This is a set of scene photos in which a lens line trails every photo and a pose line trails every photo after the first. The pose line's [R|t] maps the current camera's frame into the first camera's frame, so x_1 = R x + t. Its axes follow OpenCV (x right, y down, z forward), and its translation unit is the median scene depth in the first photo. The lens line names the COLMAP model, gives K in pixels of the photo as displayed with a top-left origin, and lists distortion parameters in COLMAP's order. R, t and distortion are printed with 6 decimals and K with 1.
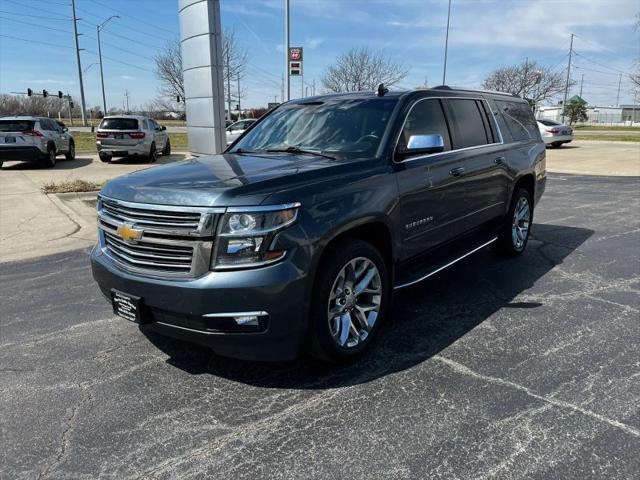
lens RADIAL K [[501.0, 0, 326.1], [0, 501.0, 242.5], [0, 0, 1]] dist [0.090725, -0.135174]
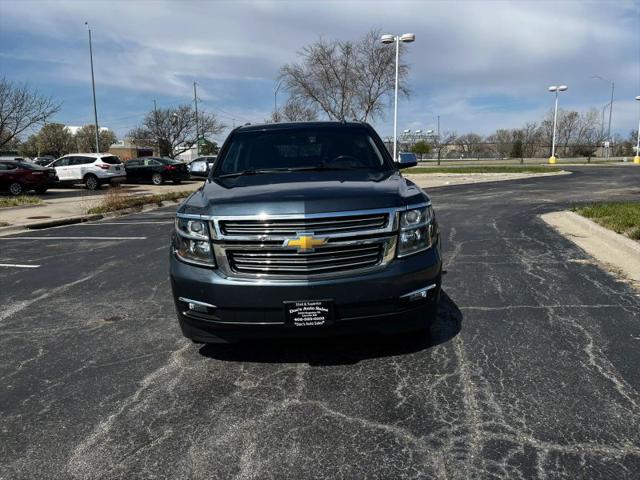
lens RADIAL K [[501.0, 0, 326.1], [0, 501.0, 242.5], [0, 0, 1]] dist [0.090725, -0.135174]
pose [[0.738691, -0.121587, 0.662987, -0.999705], [0.171441, 0.985140, -0.010350, -0.004766], [-0.651877, 0.121309, 0.748559, 0.166029]]
